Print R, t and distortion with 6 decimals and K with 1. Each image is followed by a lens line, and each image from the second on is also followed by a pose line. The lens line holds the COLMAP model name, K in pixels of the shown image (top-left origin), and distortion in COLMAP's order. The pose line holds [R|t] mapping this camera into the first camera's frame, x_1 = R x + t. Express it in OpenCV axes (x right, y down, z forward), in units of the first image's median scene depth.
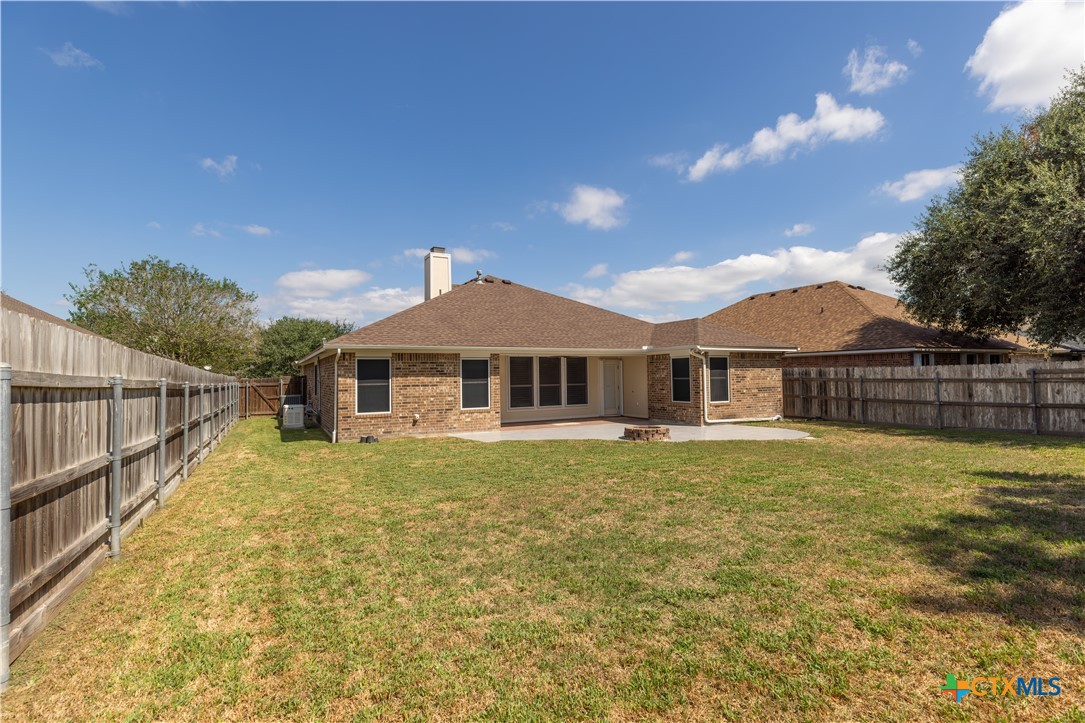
lens RADIAL K [[538.3, 0, 545.9], [0, 538.3, 361.0], [0, 0, 1]] dist [0.001548, 0.000078]
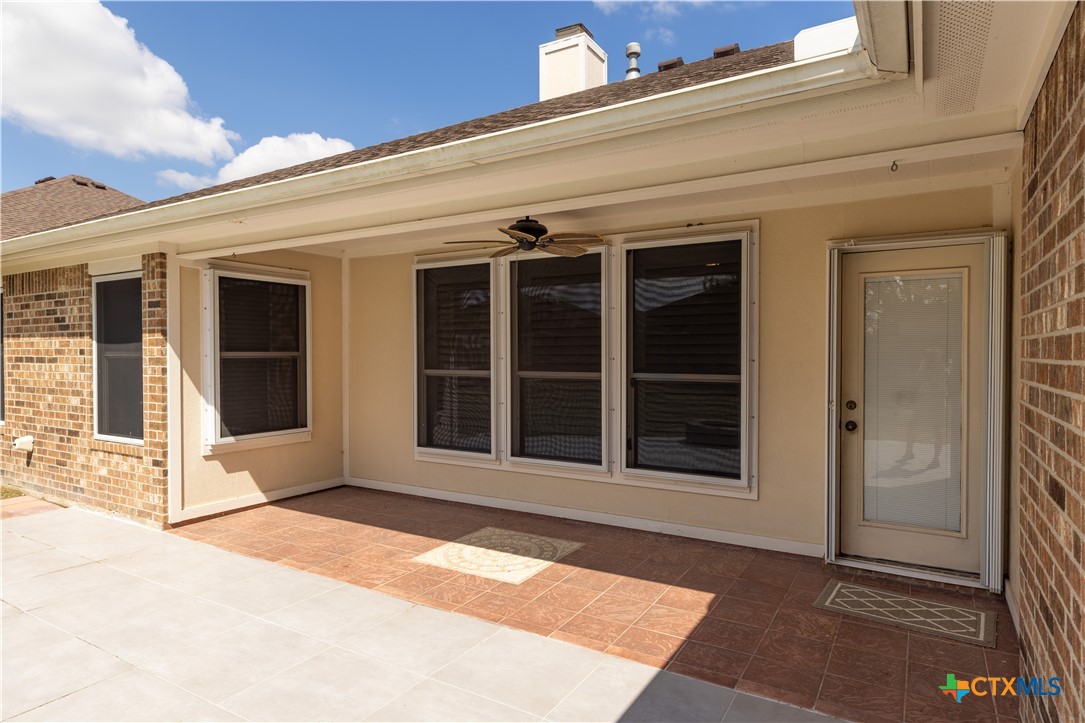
lens RADIAL K [[626.8, 0, 546.6], [0, 626.8, 359.0], [0, 0, 1]] dist [0.002243, 0.000210]
pose [[0.532504, 0.029055, -0.845928, 0.297052], [0.018588, 0.998768, 0.046005, 0.030591], [0.846223, -0.040222, 0.531308, 1.018281]]
